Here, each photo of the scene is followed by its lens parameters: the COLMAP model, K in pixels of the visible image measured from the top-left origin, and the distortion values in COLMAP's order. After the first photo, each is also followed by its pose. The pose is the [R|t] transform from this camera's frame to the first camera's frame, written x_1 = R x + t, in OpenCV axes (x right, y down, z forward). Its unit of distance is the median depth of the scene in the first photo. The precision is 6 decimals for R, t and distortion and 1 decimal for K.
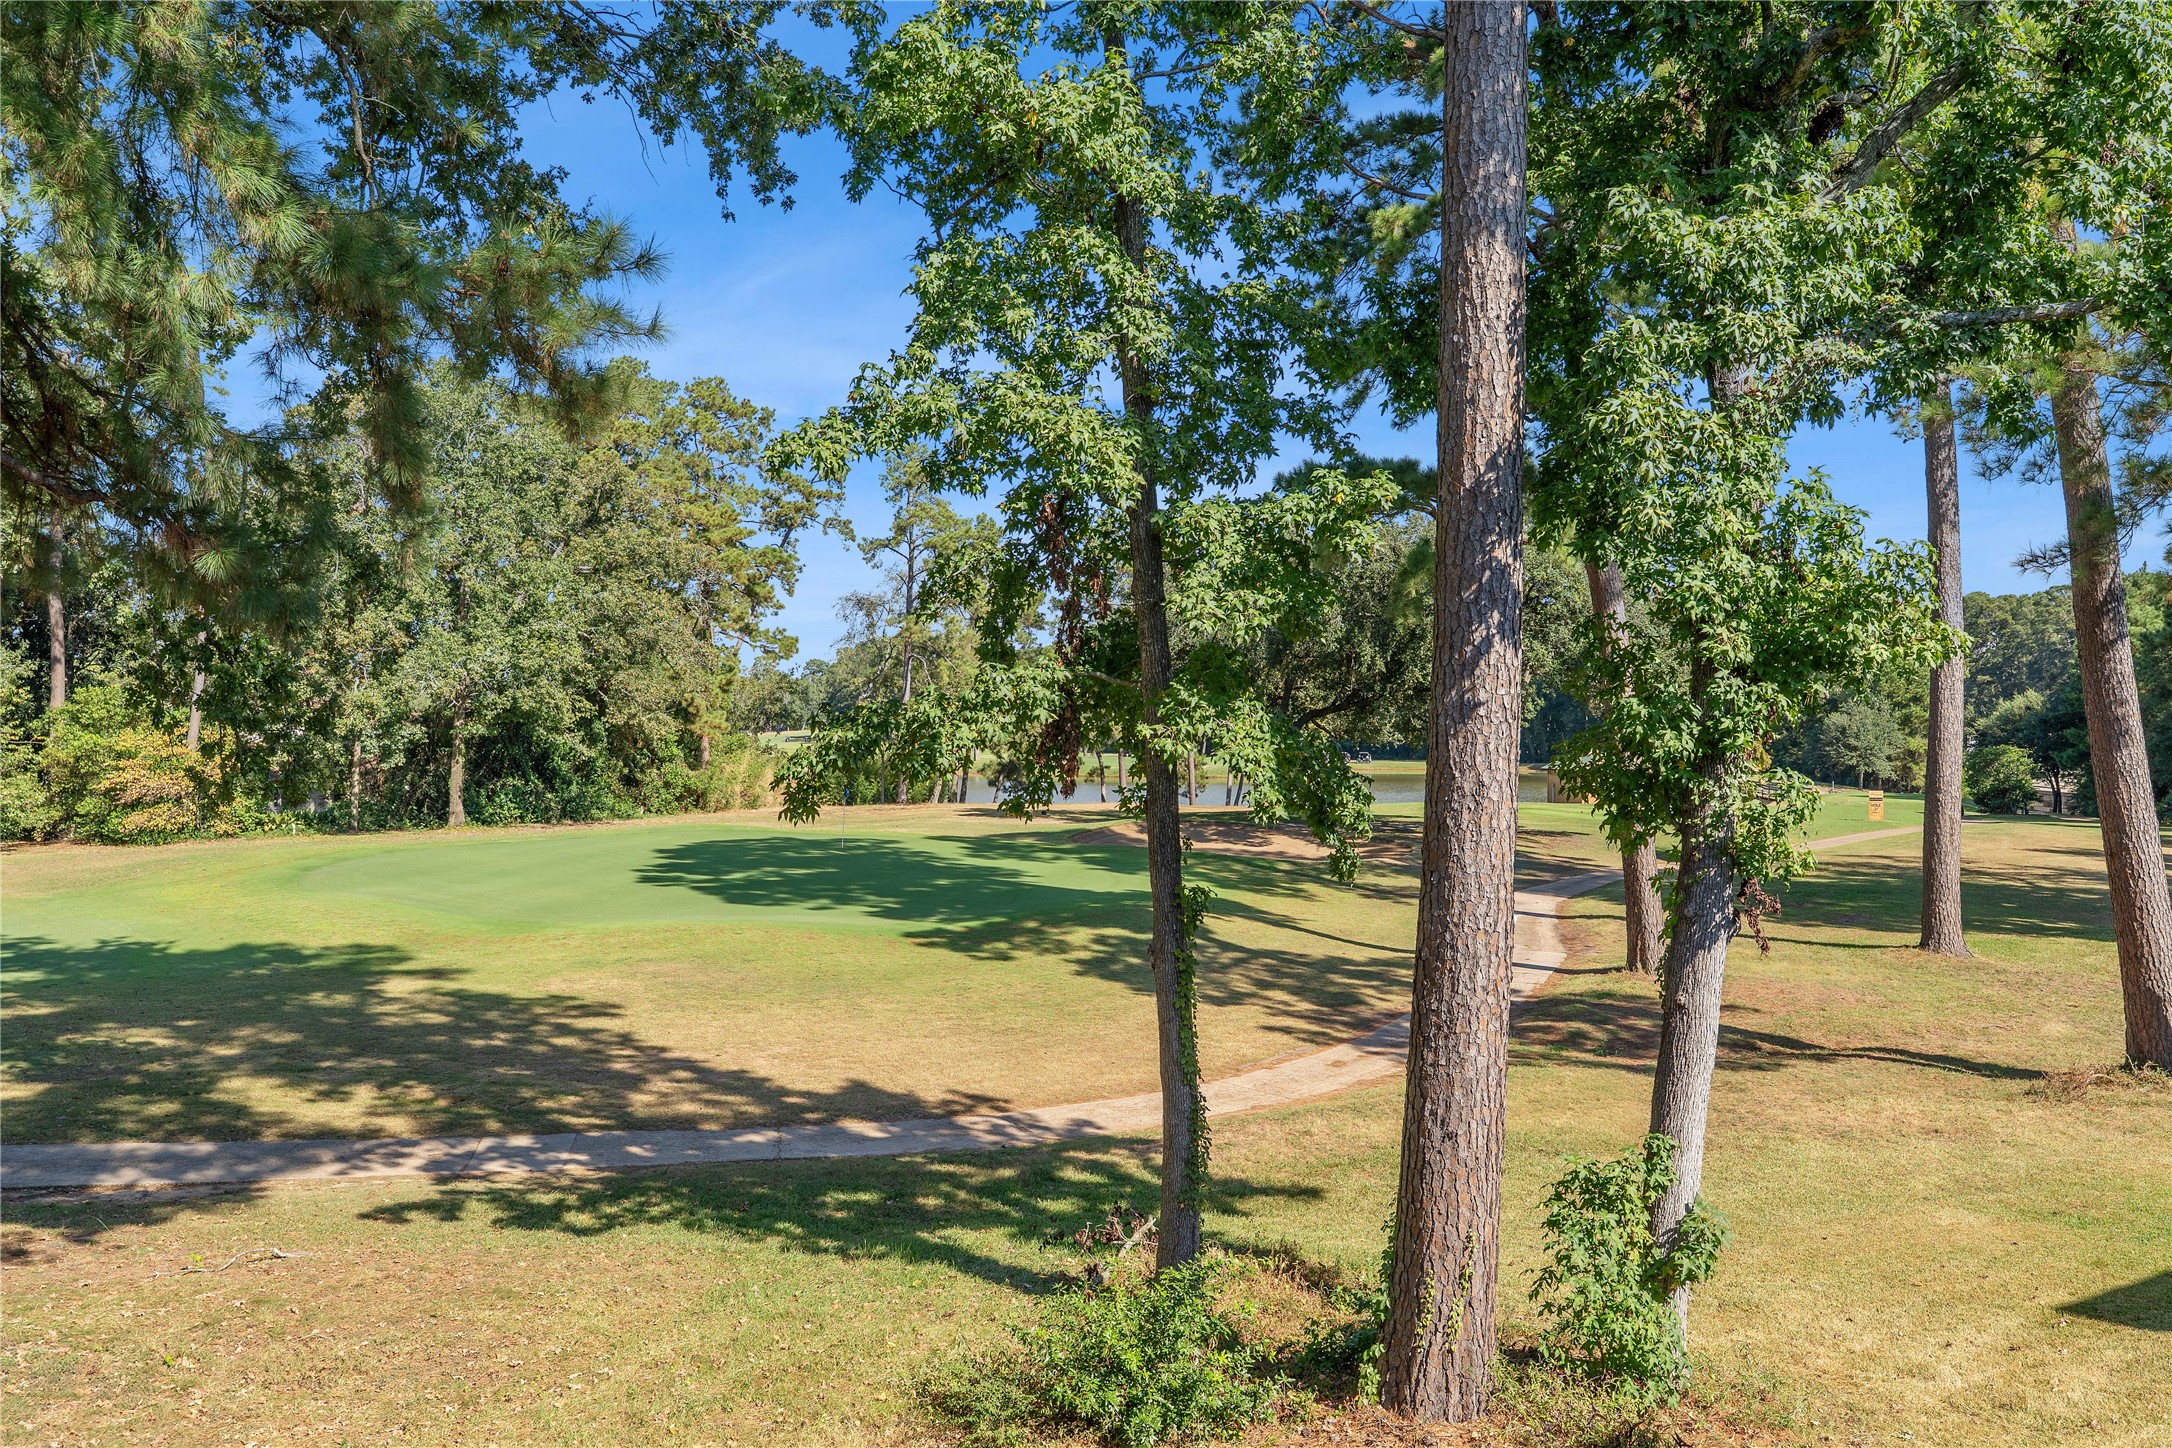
lens RADIAL K [[1707.4, 0, 1086.0], [0, 1707.4, 724.0], [0, 0, 1]] dist [0.007031, -0.006295]
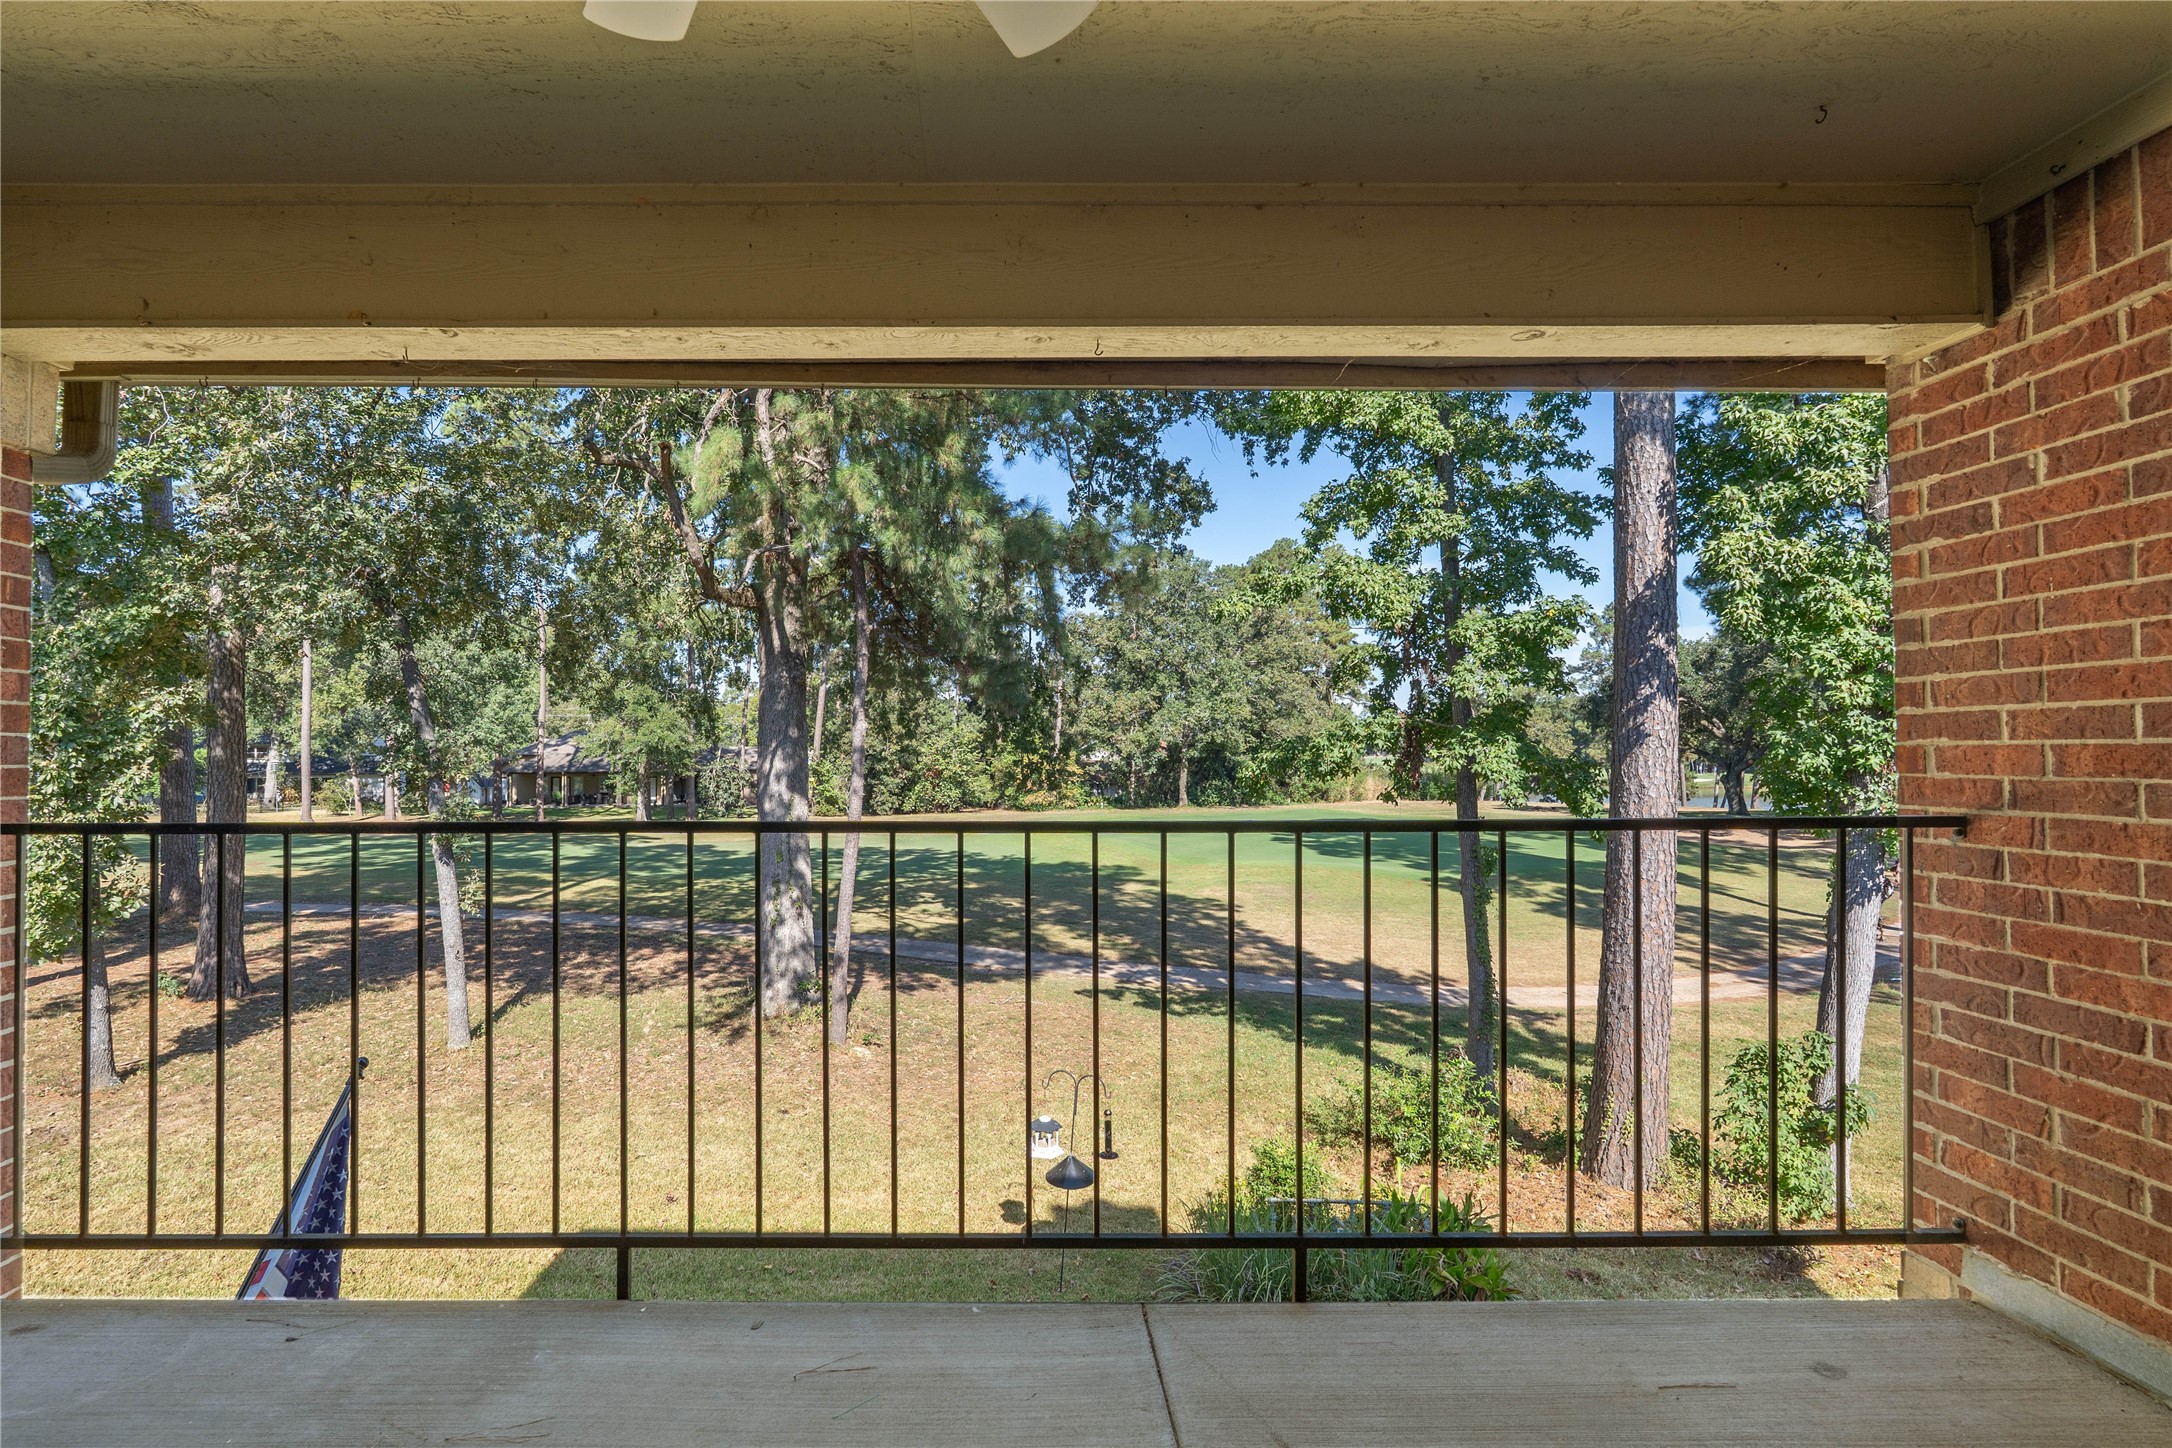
lens RADIAL K [[1000.6, 0, 990.8], [0, 1000.6, 735.3], [0, 0, 1]] dist [-0.000202, 0.000566]
pose [[0.843234, -0.010322, -0.537447, 0.095007], [0.002146, 0.999872, -0.015837, 0.000462], [0.537542, 0.012201, 0.843149, -0.045372]]
